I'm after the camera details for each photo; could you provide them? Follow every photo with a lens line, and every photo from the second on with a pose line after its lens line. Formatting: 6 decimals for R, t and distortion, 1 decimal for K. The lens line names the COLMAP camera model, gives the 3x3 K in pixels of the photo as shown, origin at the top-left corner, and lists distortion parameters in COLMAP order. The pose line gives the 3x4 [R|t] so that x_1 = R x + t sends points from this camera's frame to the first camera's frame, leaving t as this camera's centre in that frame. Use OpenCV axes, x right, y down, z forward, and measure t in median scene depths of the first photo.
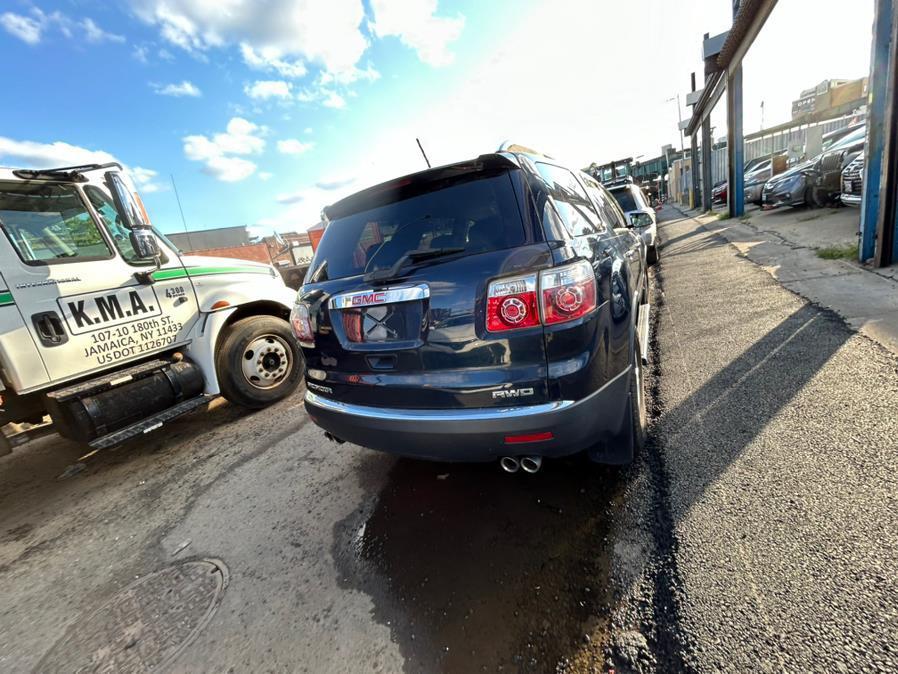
lens RADIAL K [[363.0, 0, 447.5], [0, 363.0, 339.3], [0, 0, 1]] dist [0.007813, -0.000943]
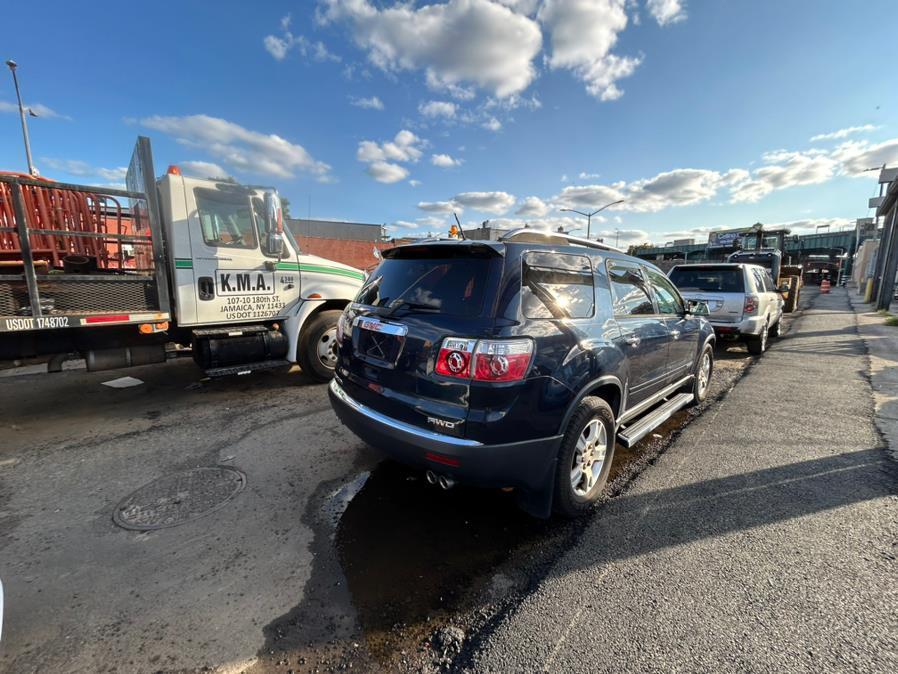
lens RADIAL K [[363.0, 0, 442.9], [0, 363.0, 339.0], [0, 0, 1]] dist [0.007813, -0.000943]
pose [[0.928262, 0.257042, -0.268812, 0.232203], [-0.271030, 0.962444, -0.015620, -0.062890], [0.254702, 0.087356, 0.963066, -0.146501]]
